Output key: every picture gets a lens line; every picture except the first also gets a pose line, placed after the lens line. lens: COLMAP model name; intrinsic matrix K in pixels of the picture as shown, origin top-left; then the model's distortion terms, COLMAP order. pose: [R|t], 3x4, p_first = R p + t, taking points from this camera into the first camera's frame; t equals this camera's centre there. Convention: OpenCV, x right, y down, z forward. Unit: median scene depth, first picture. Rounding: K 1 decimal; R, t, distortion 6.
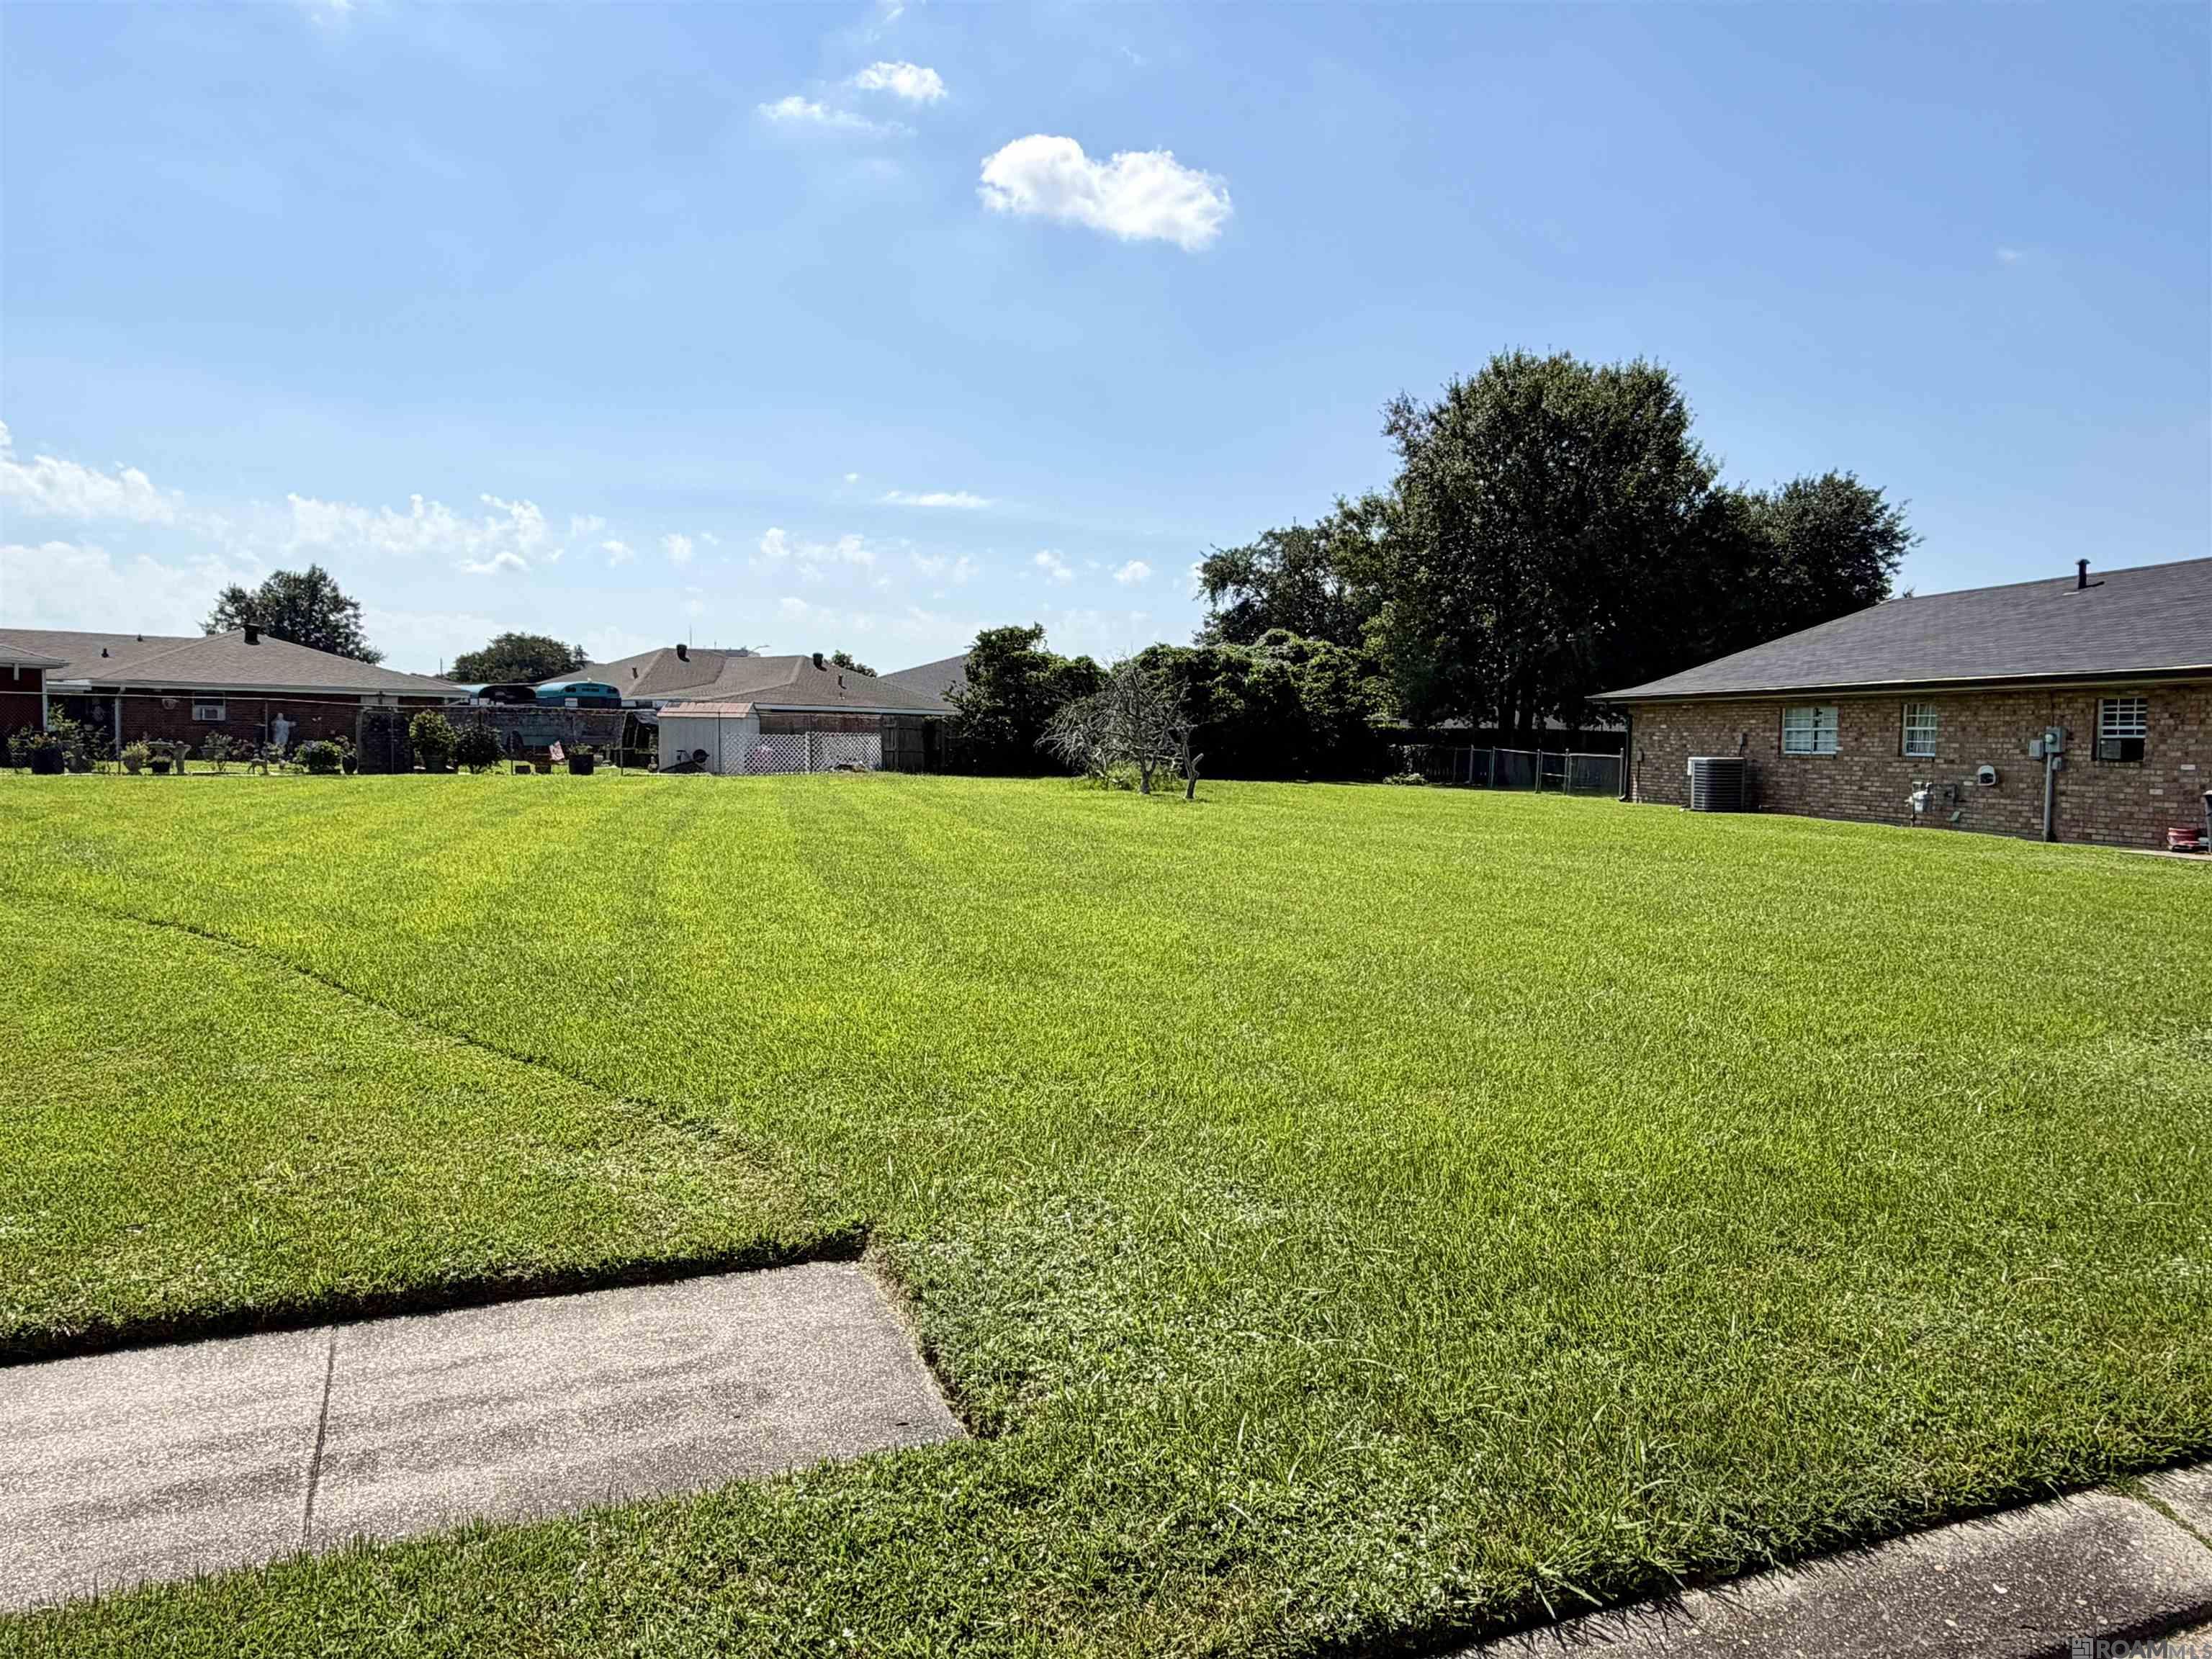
lens RADIAL K [[1530.5, 0, 1114.5], [0, 1530.5, 844.2], [0, 0, 1]] dist [-0.006647, 0.011416]
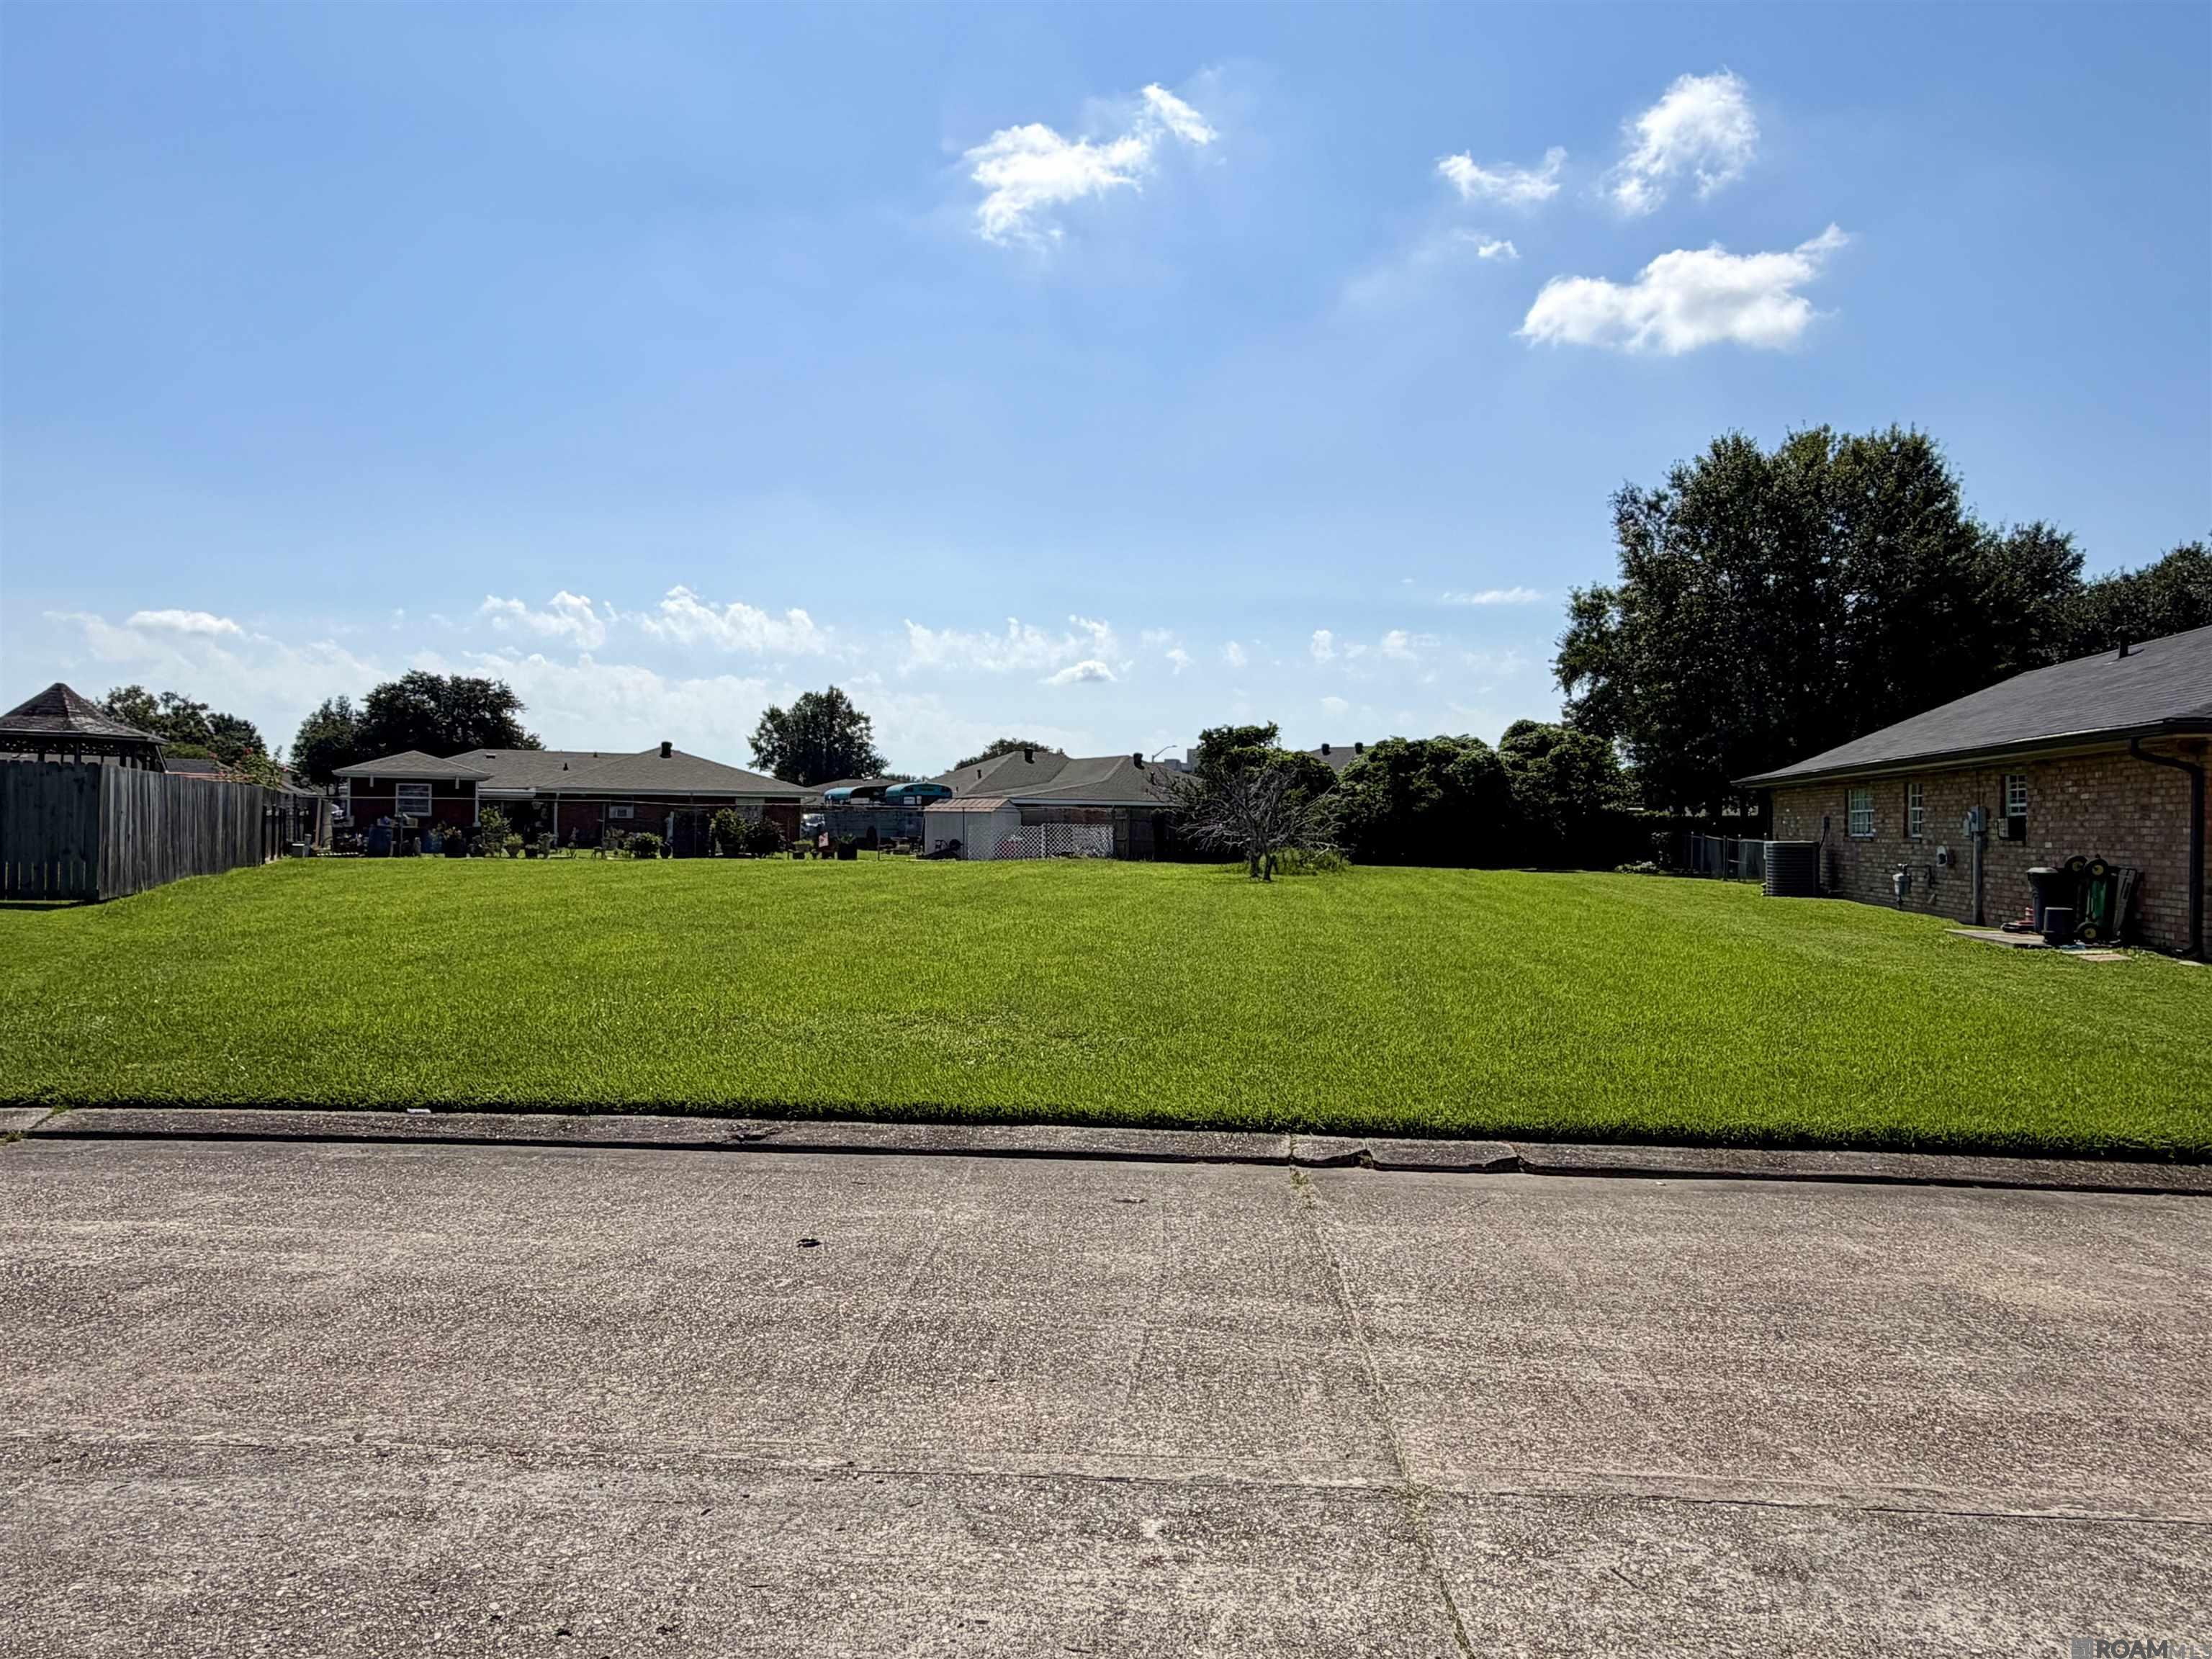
lens RADIAL K [[1530.5, 0, 1116.1], [0, 1530.5, 821.9], [0, 0, 1]] dist [-0.006647, 0.011416]
pose [[0.933647, -0.007800, -0.358110, 0.228985], [-0.019694, 0.997133, -0.073065, 0.007027], [0.357654, 0.075270, 0.930816, -0.039102]]
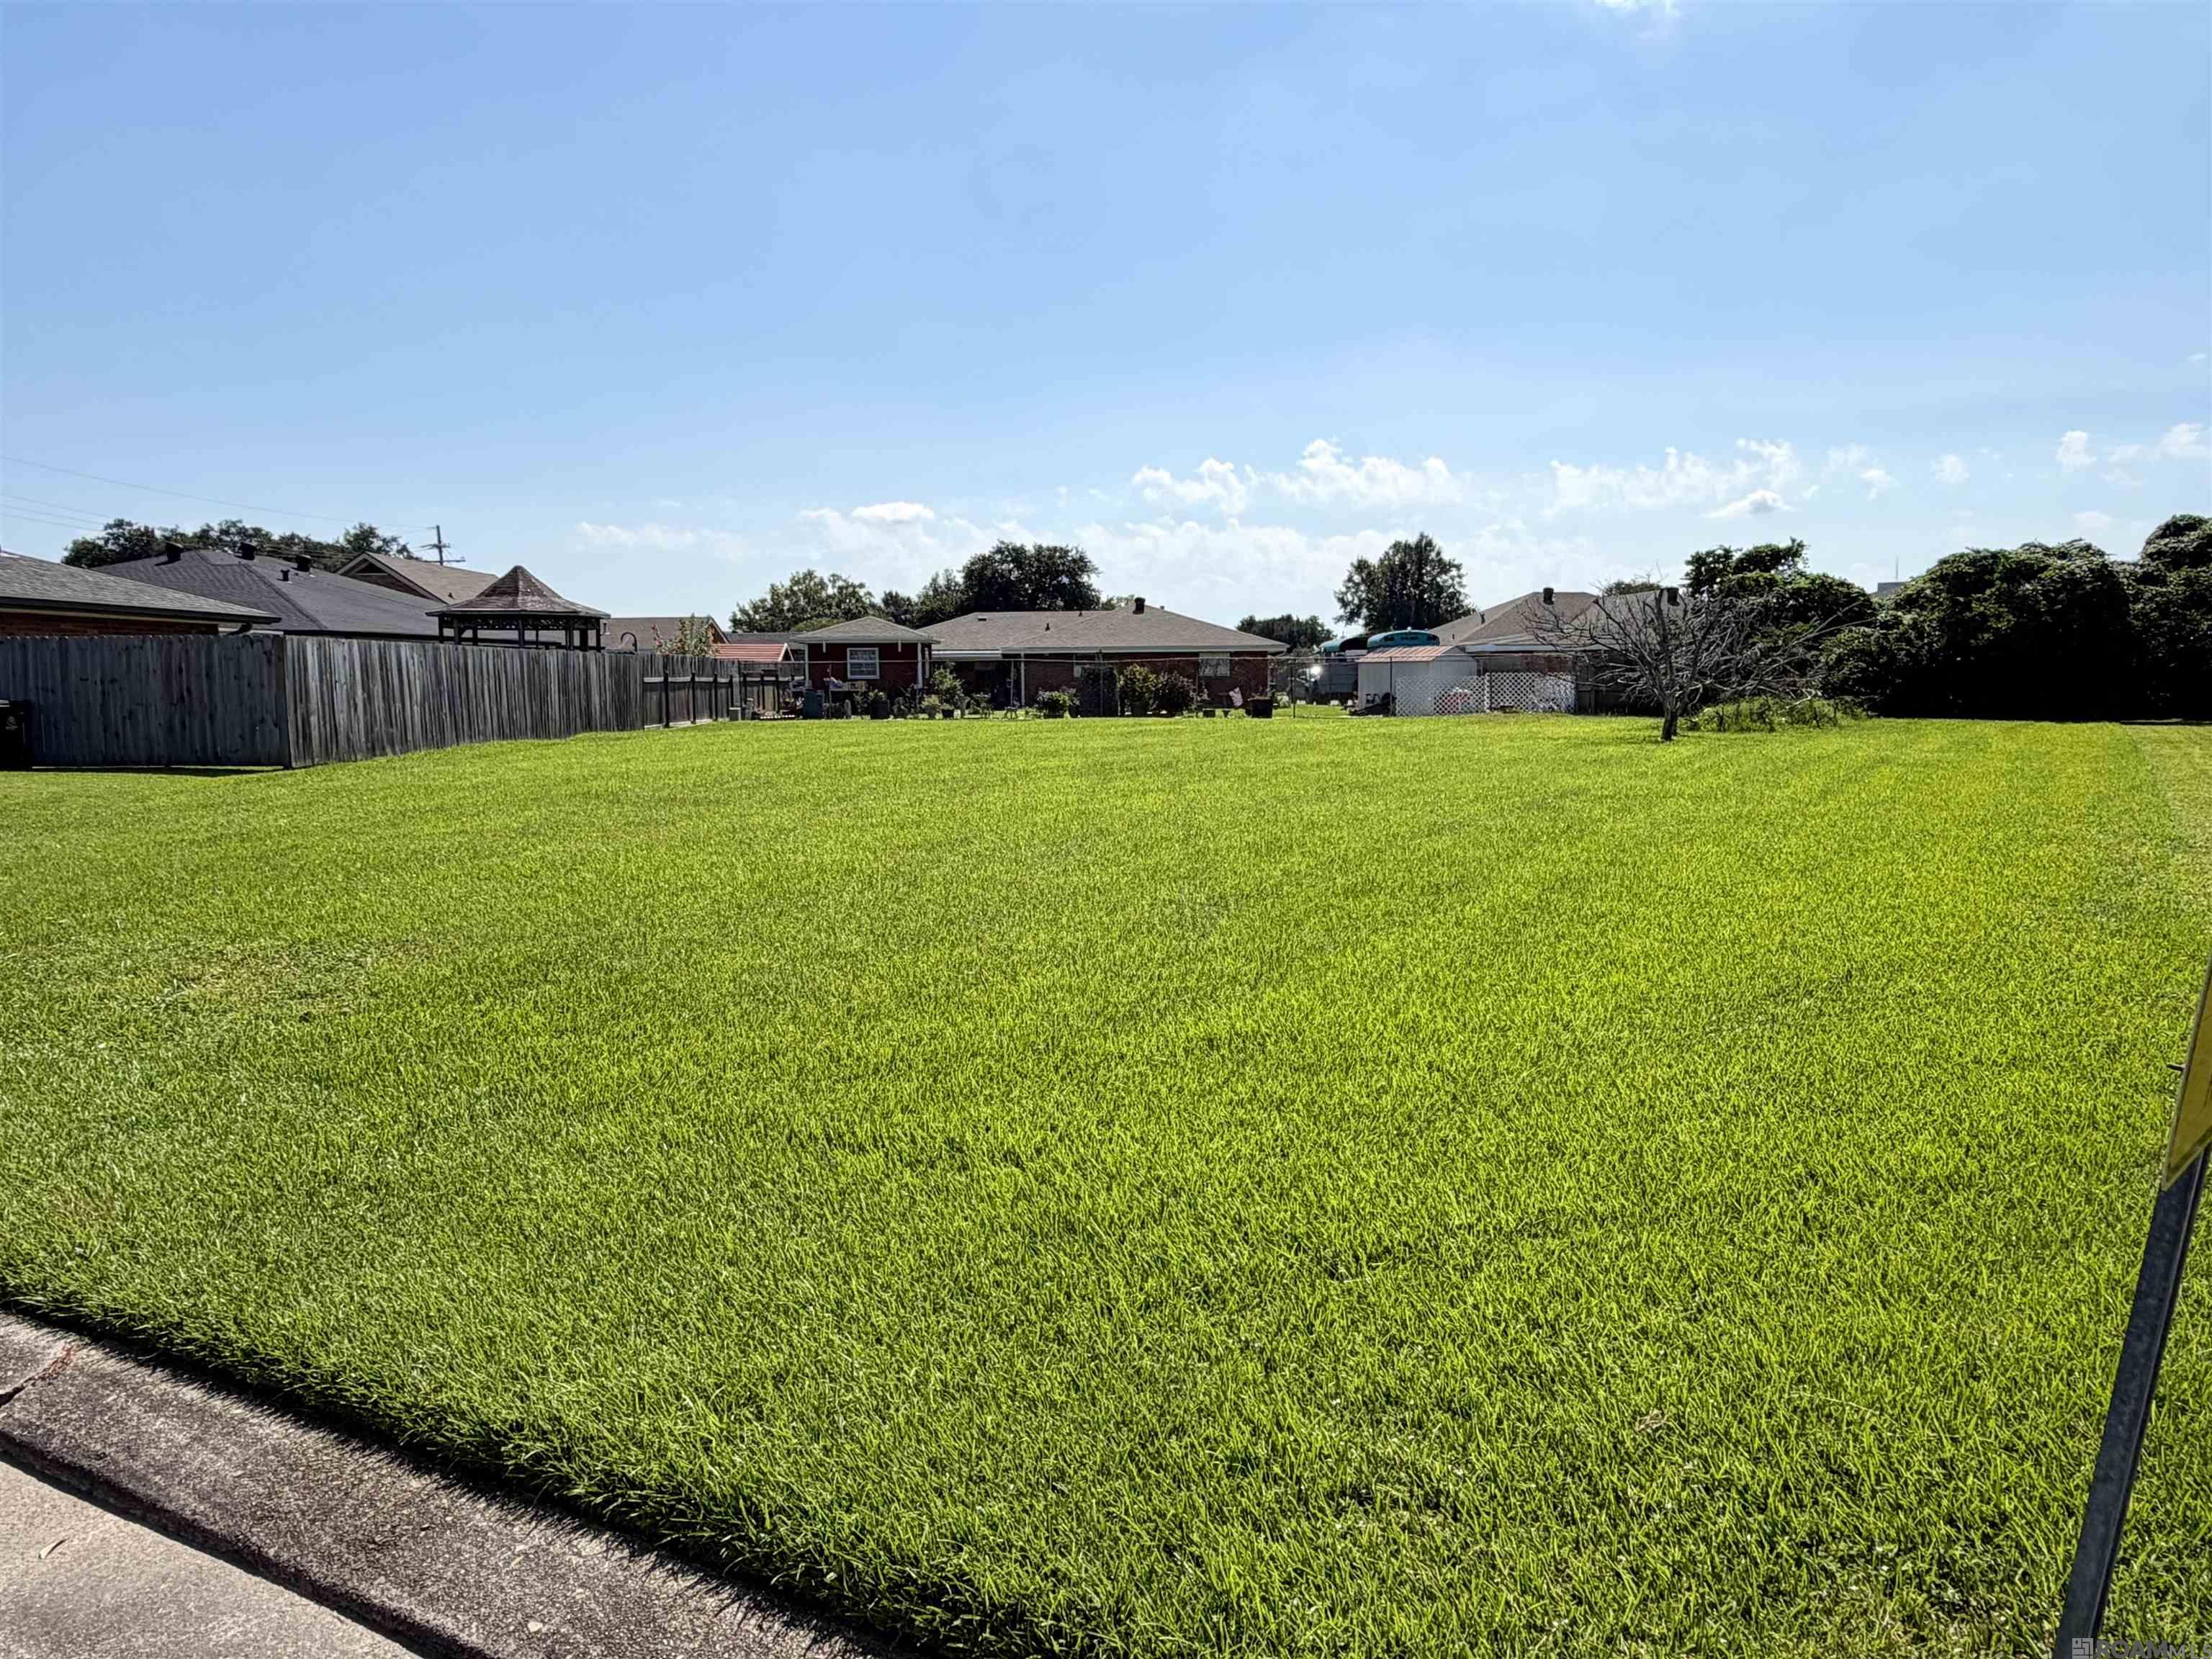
lens RADIAL K [[1530.5, 0, 1071.8], [0, 1530.5, 802.3], [0, 0, 1]] dist [-0.006647, 0.011416]
pose [[0.686297, 0.034100, -0.726522, 0.295113], [-0.028938, 0.999390, 0.019572, -0.001645], [0.726746, 0.007591, 0.686864, 0.116226]]
